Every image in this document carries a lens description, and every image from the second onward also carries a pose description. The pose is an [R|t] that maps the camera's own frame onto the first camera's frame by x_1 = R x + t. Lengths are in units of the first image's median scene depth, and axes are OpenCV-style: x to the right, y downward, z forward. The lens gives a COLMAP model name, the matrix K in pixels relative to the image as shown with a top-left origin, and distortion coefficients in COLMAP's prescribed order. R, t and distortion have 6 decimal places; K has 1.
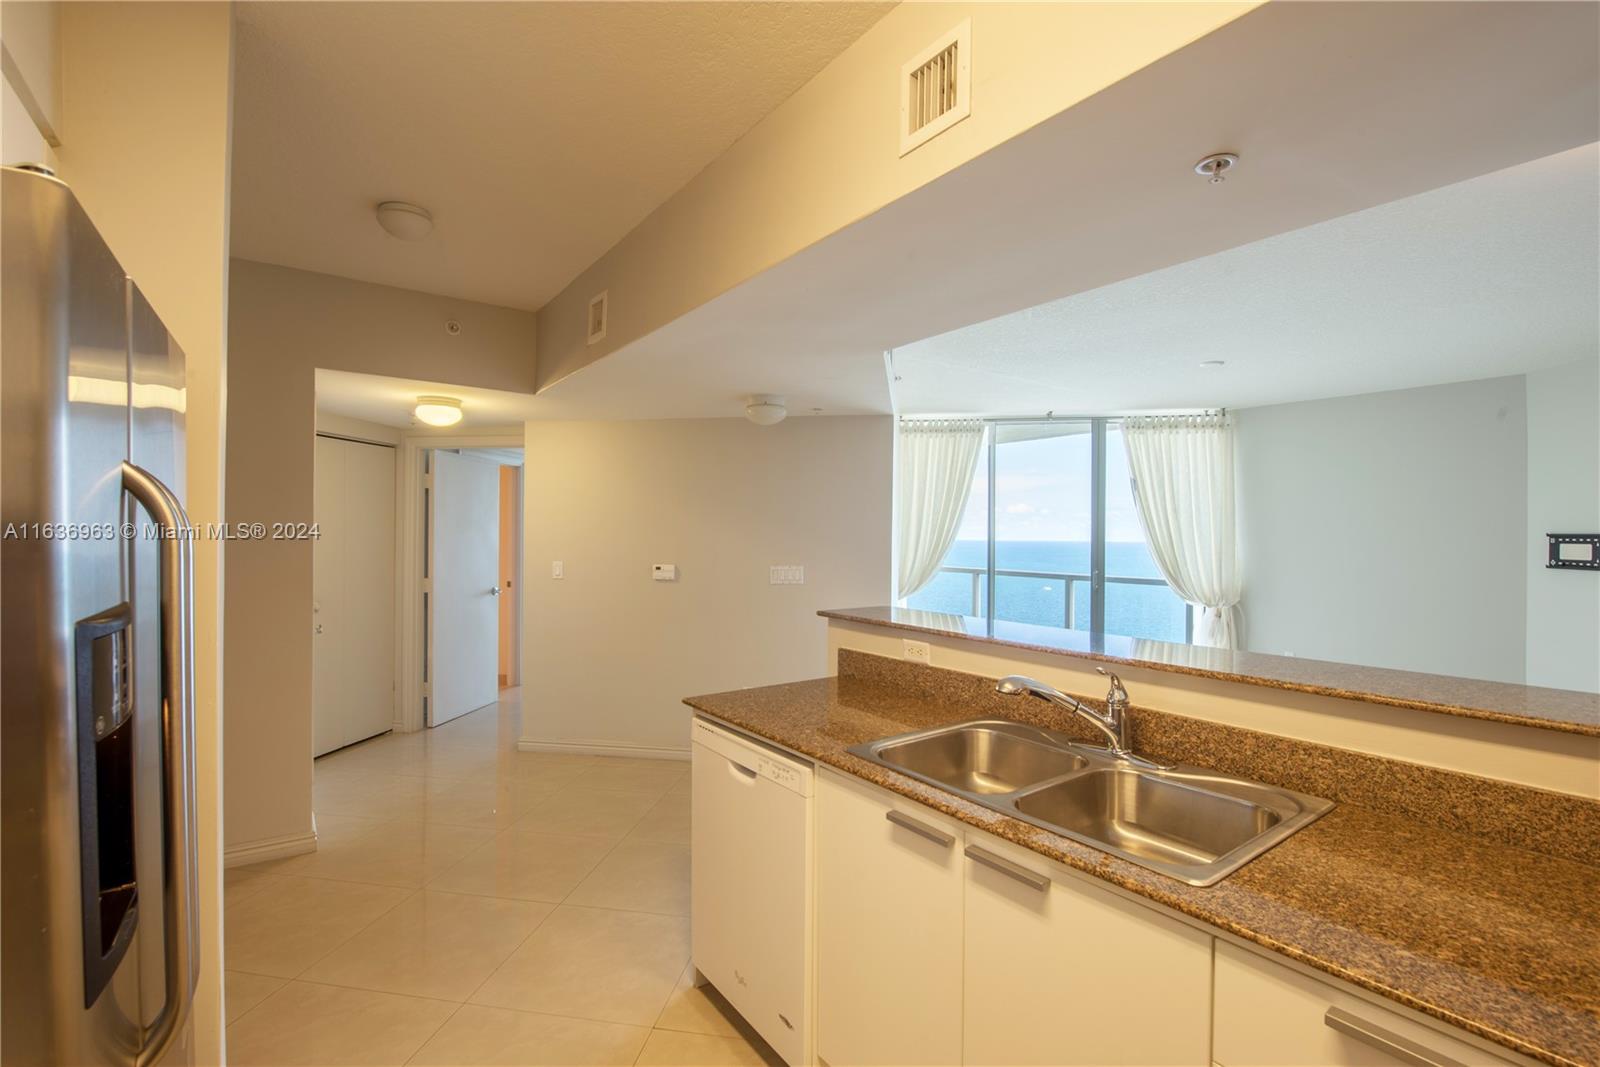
lens RADIAL K [[717.0, 0, 794.3], [0, 717.0, 533.1], [0, 0, 1]] dist [-0.005654, -0.004749]
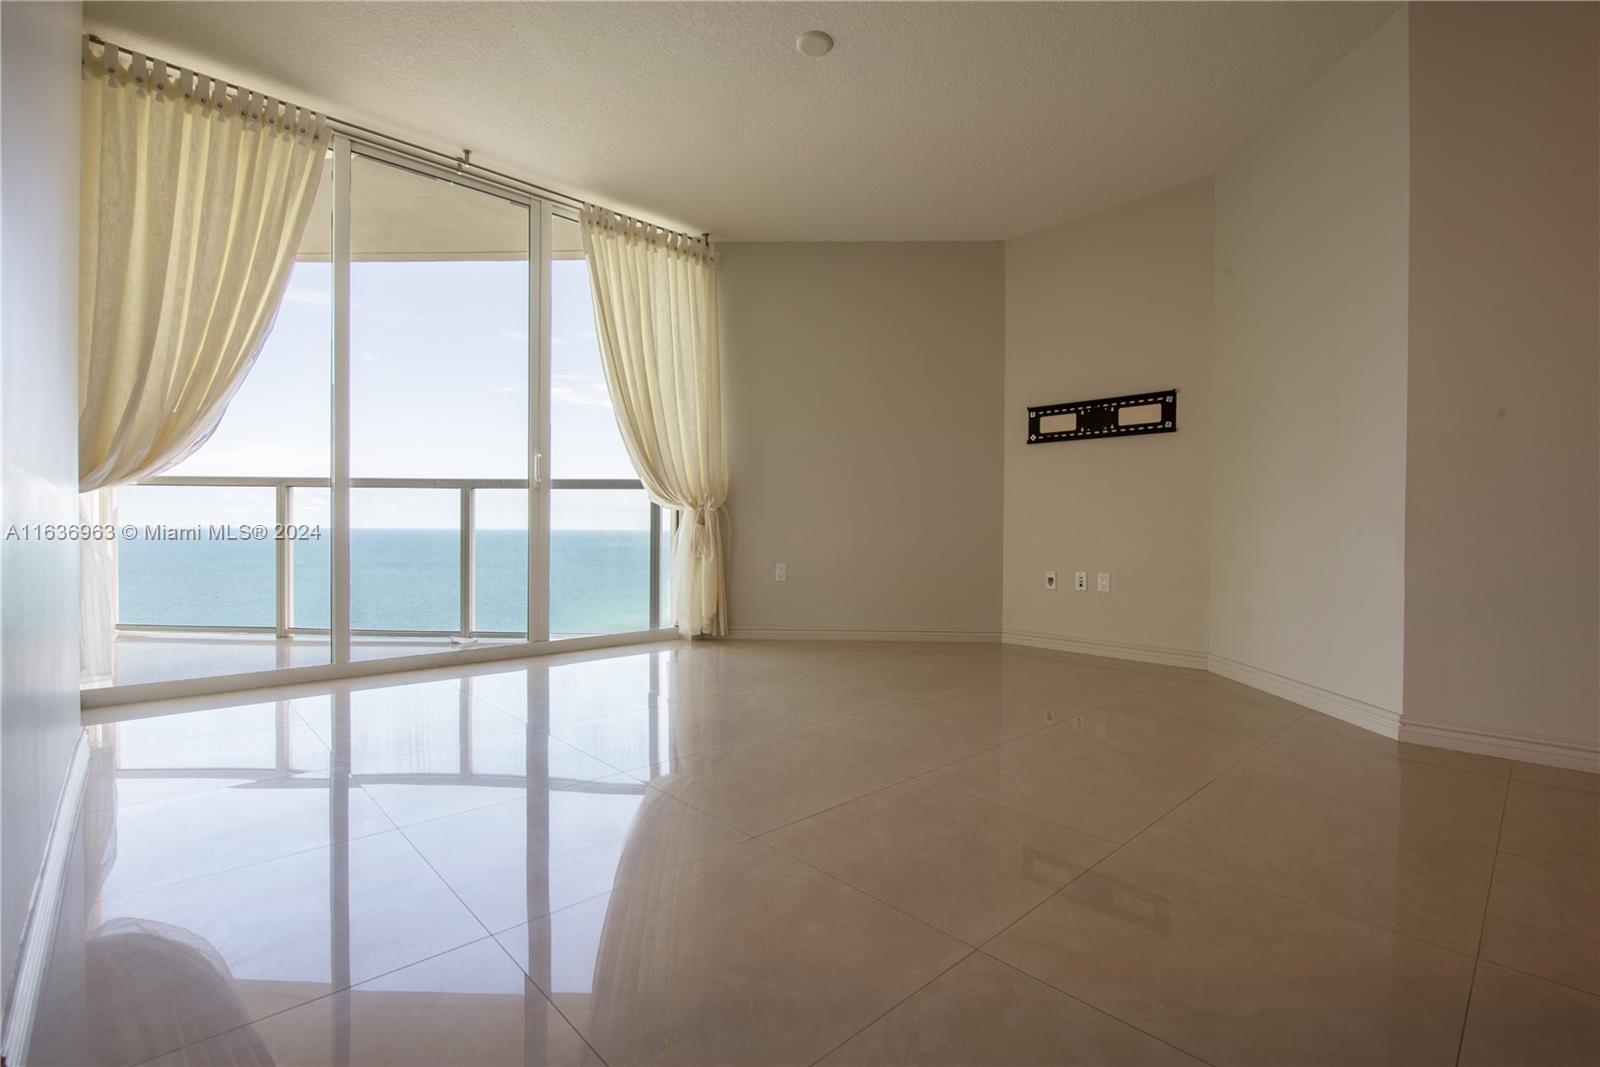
lens RADIAL K [[717.0, 0, 794.3], [0, 717.0, 533.1], [0, 0, 1]] dist [-0.005654, -0.004749]
pose [[0.611368, -0.011502, 0.791263, 0.113943], [-0.003919, 0.999838, 0.017562, 0.160425], [-0.791337, -0.013838, 0.611224, 0.687954]]
